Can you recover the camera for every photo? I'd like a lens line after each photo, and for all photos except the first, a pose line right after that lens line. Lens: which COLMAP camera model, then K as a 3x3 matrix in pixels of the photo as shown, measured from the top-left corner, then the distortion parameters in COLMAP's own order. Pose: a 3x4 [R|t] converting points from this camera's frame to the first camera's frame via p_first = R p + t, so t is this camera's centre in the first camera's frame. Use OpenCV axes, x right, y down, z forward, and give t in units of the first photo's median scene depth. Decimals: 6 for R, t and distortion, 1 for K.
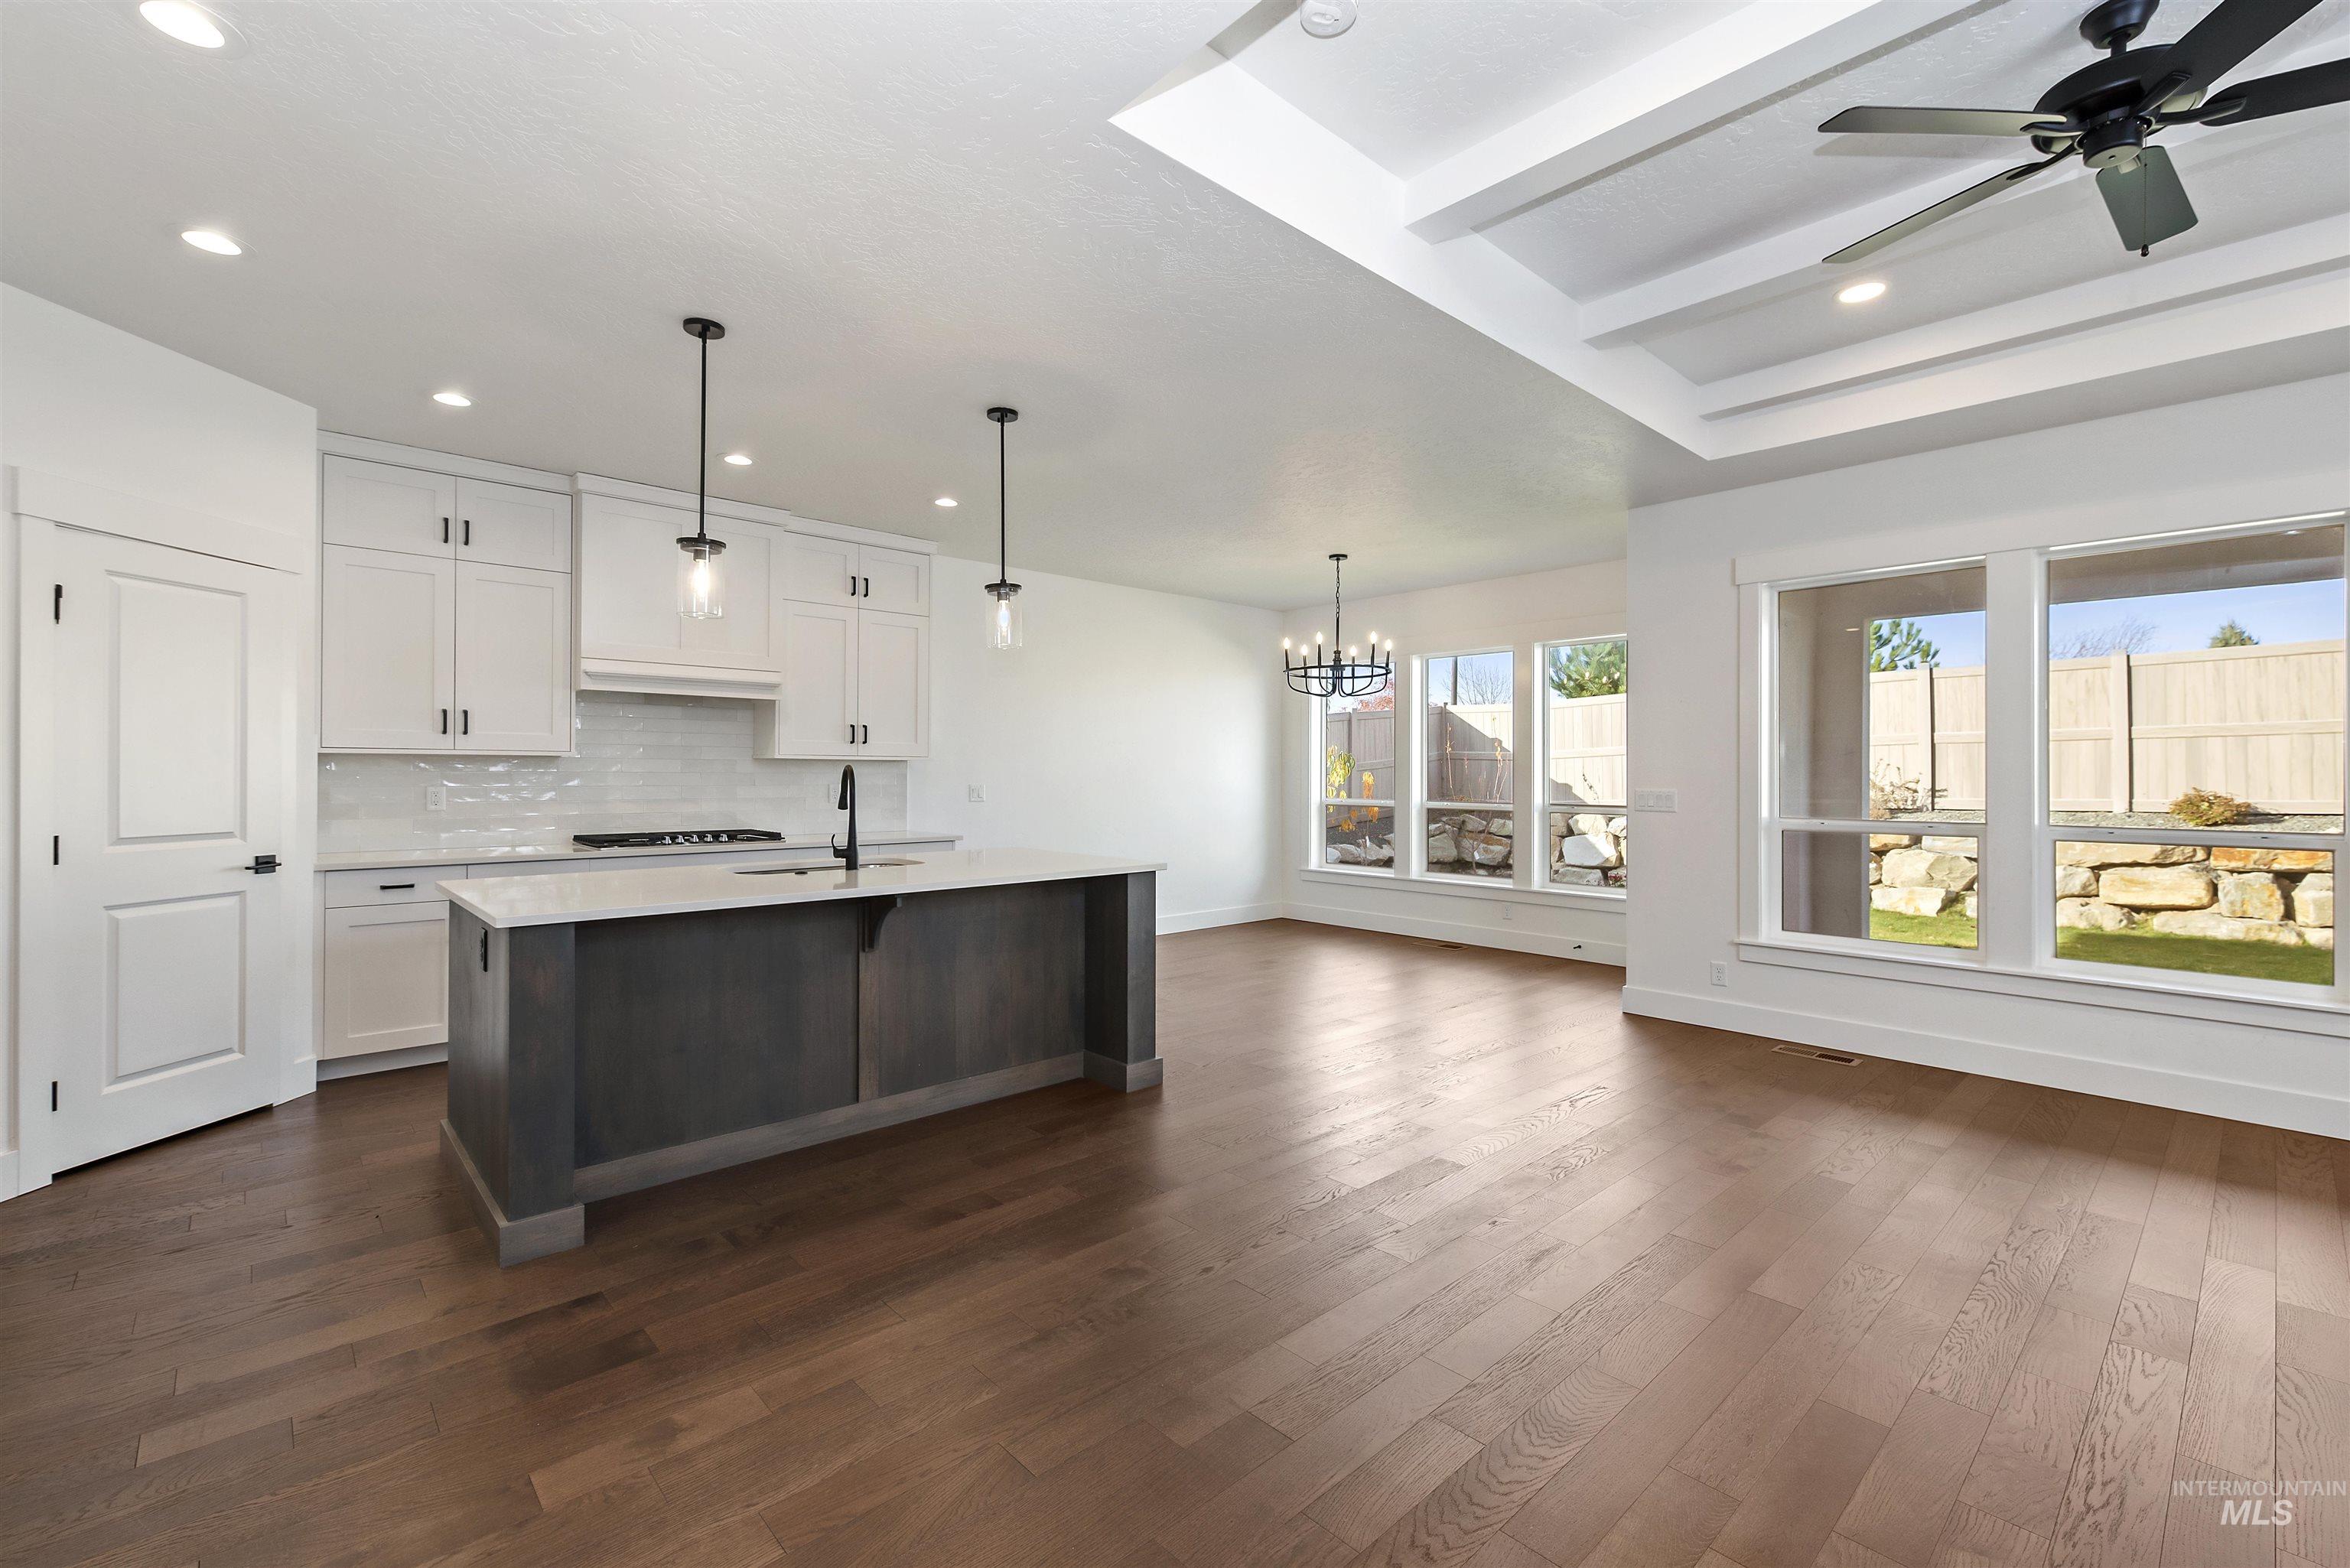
lens RADIAL K [[1006.9, 0, 1175.0], [0, 1006.9, 784.0], [0, 0, 1]] dist [0.014121, 0.000230]
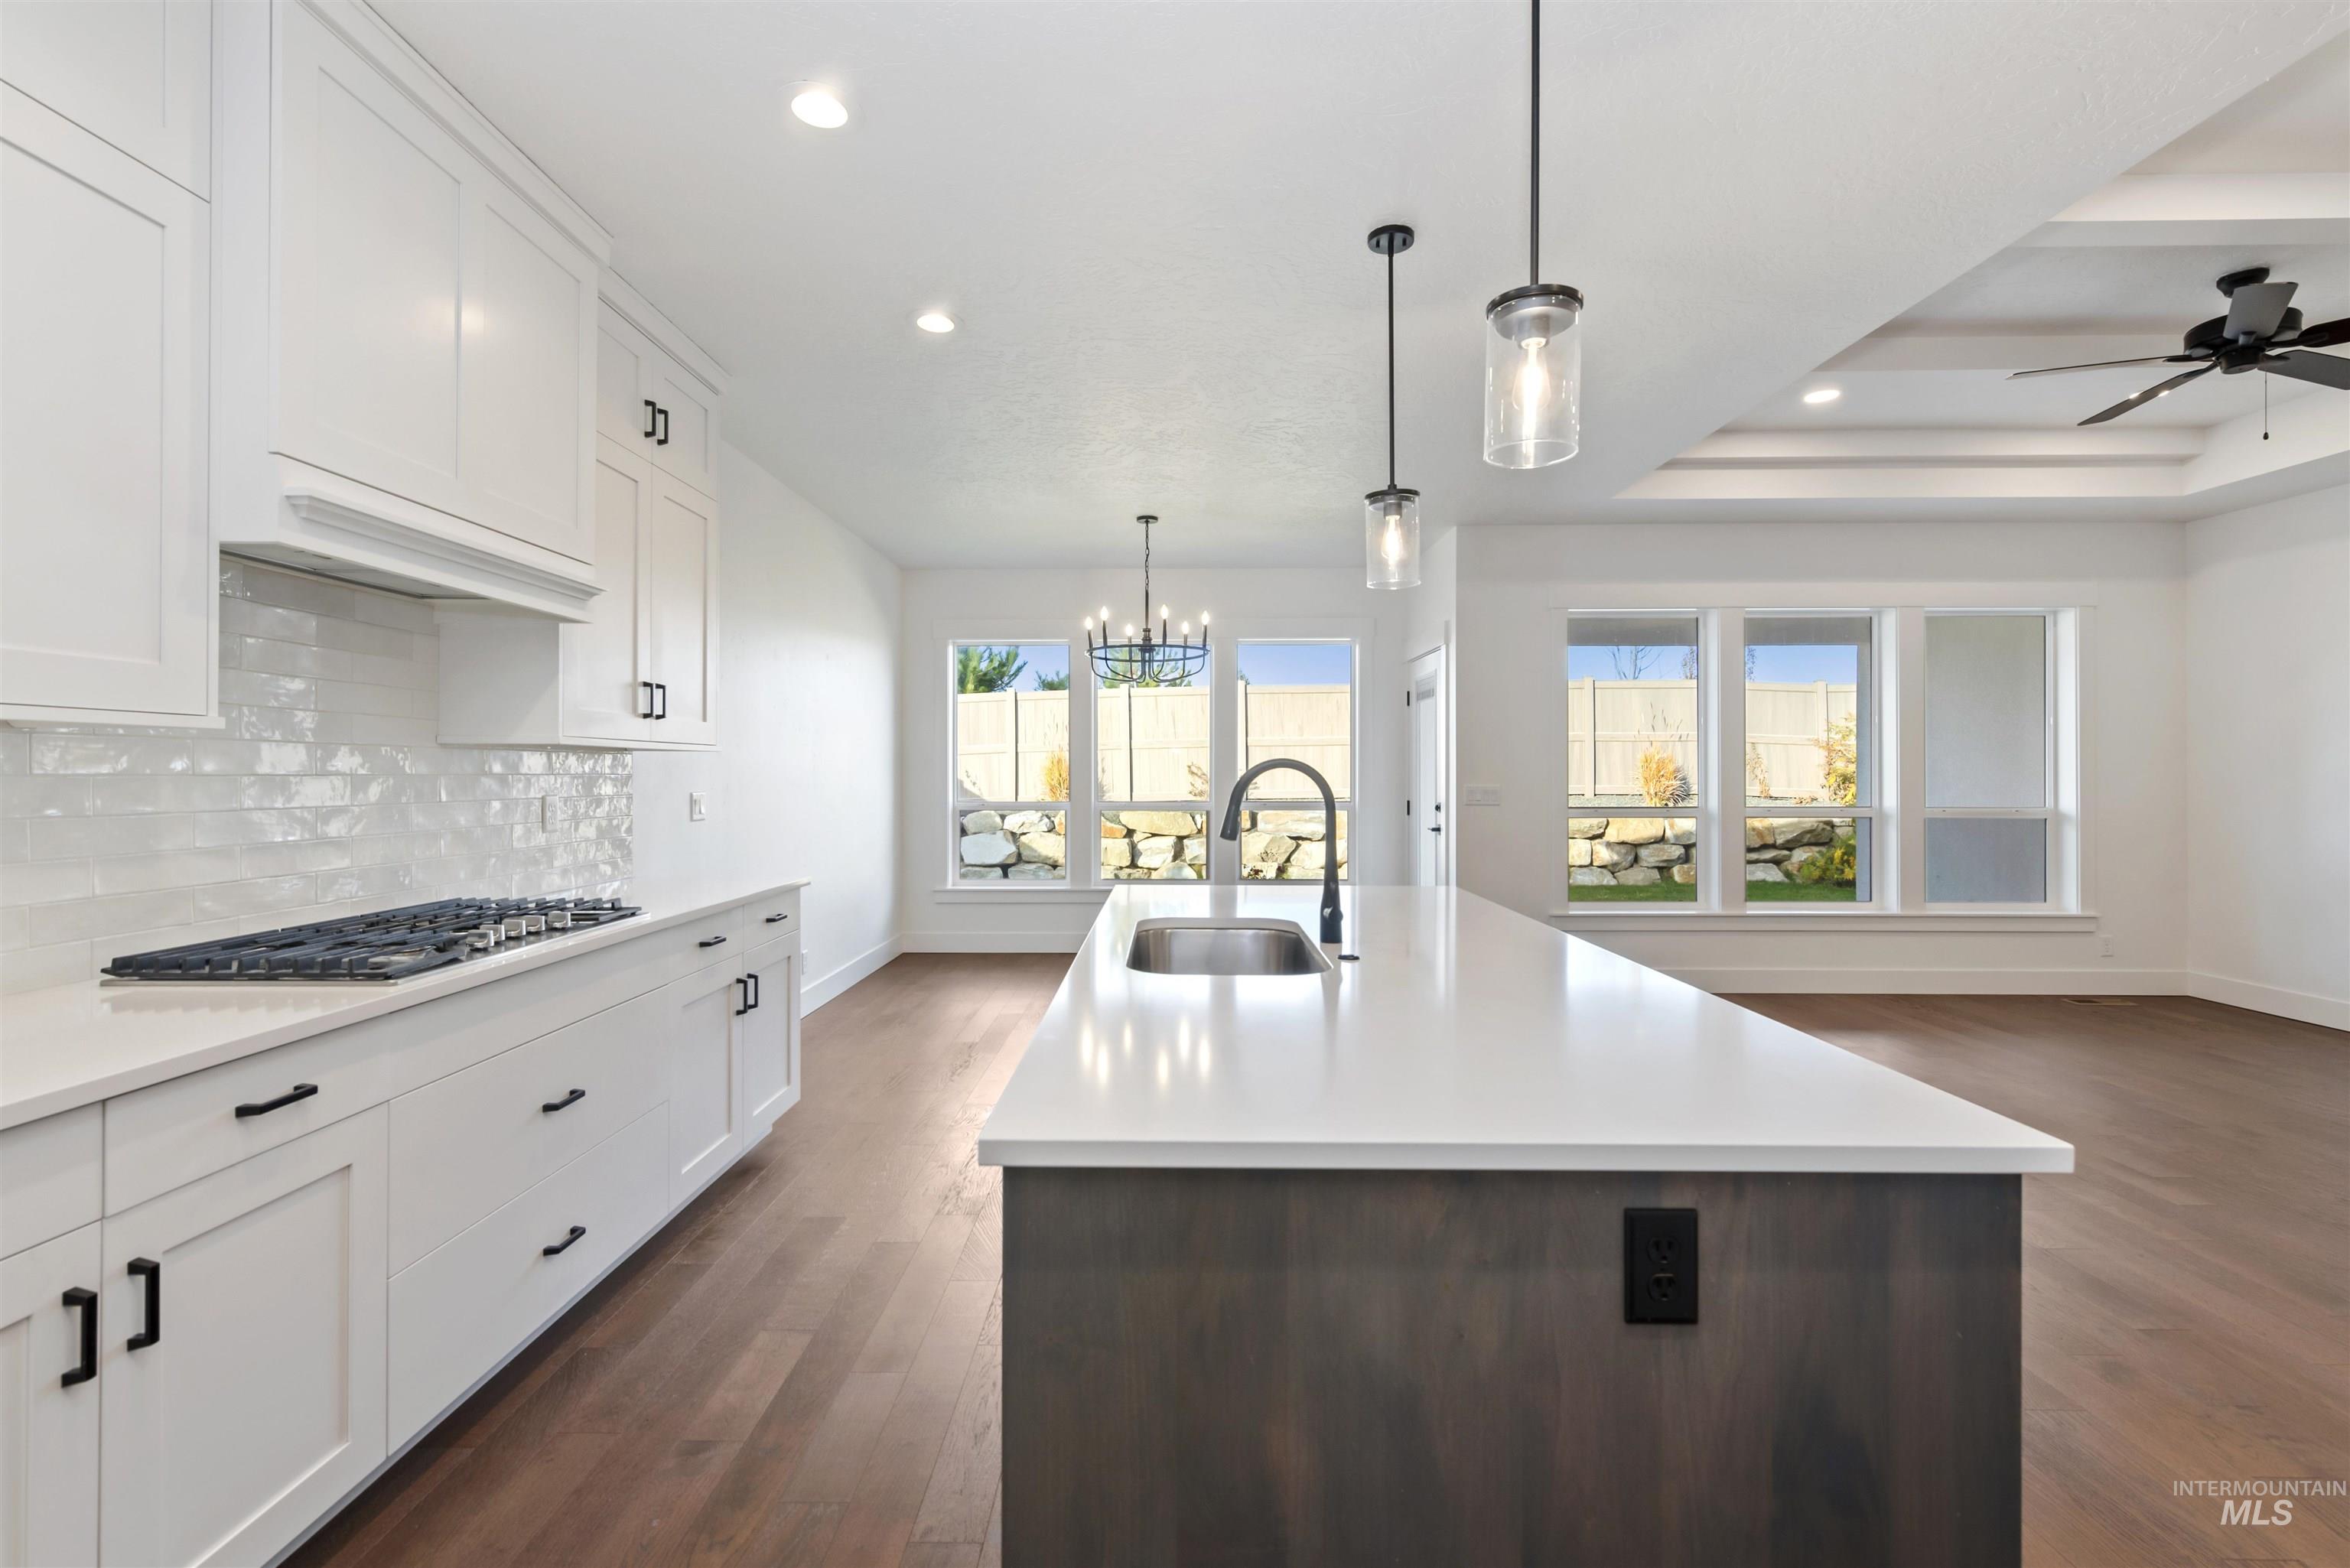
lens RADIAL K [[1037.7, 0, 1172.9], [0, 1037.7, 771.7], [0, 0, 1]] dist [0.000103, 0.000463]
pose [[0.685072, -0.003266, 0.728468, -0.768761], [0.010075, 0.999937, -0.004991, -0.009832], [-0.728405, 0.010758, 0.685062, 0.629105]]
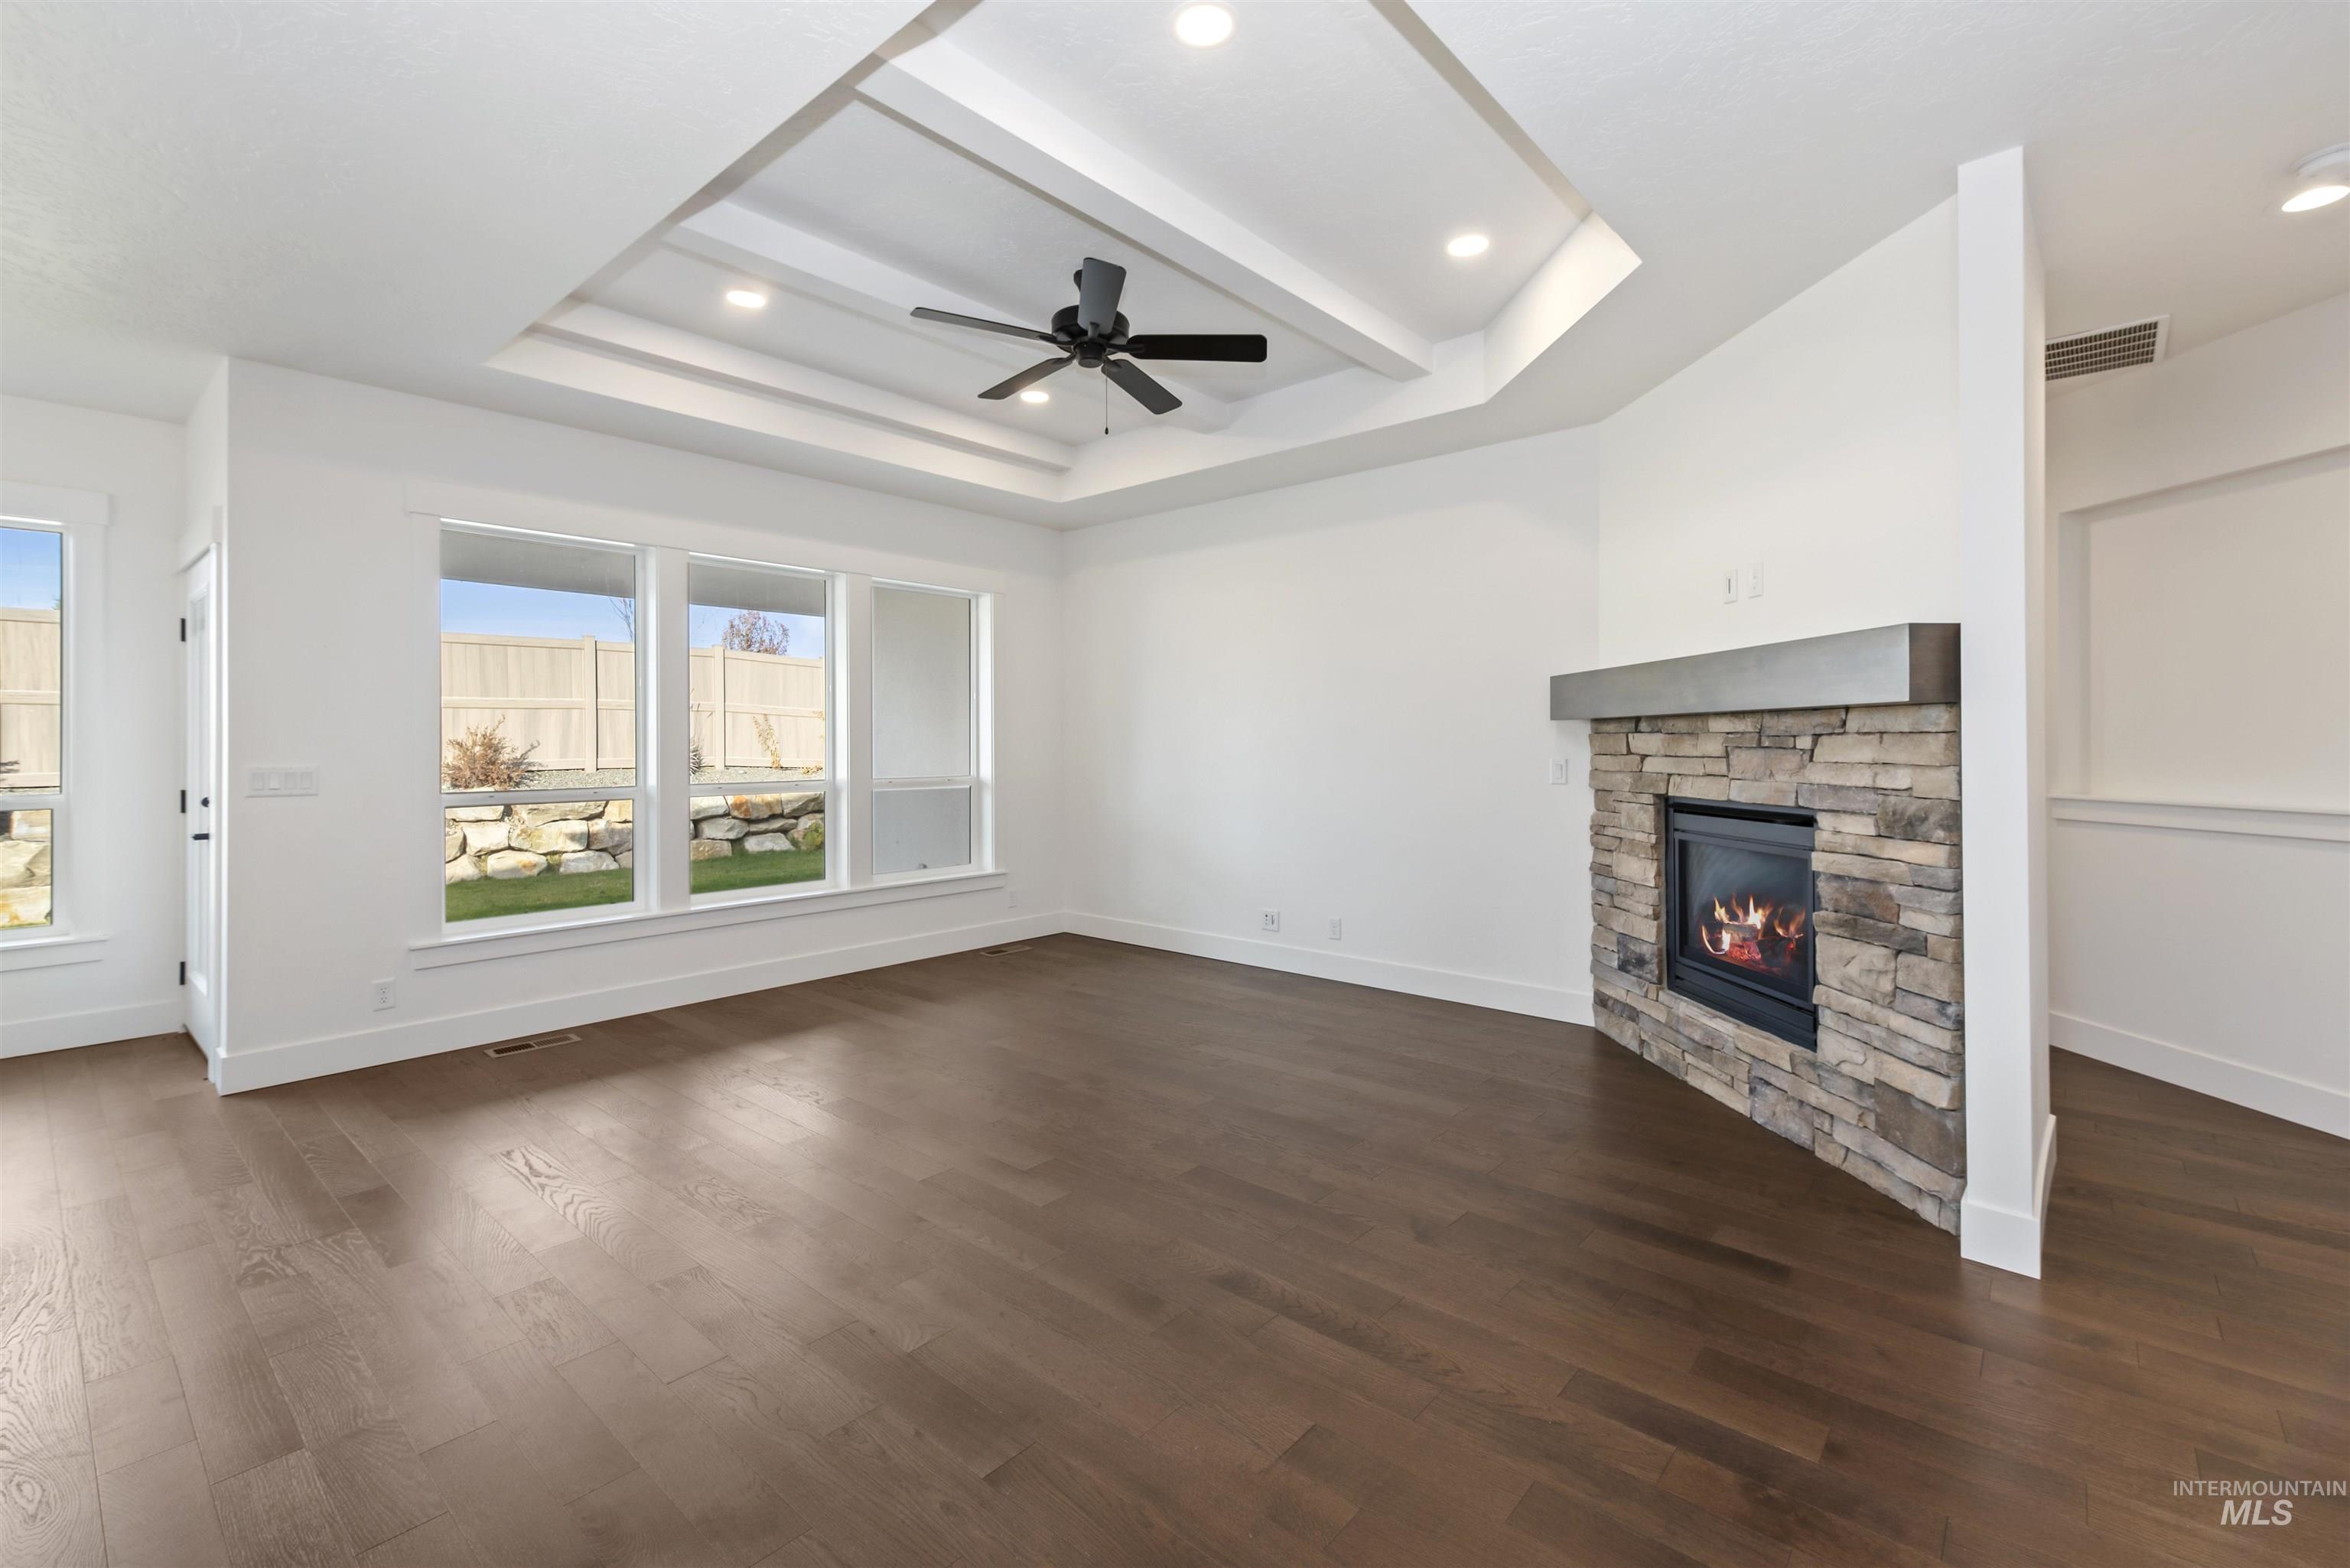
lens RADIAL K [[1012.0, 0, 1168.3], [0, 1012.0, 737.9], [0, 0, 1]] dist [0.001173, 0.000187]
pose [[-0.107502, 0.000399, 0.994205, -0.412736], [0.012271, 0.999924, 0.000925, -0.009992], [-0.994129, 0.012299, -0.107498, 0.600823]]
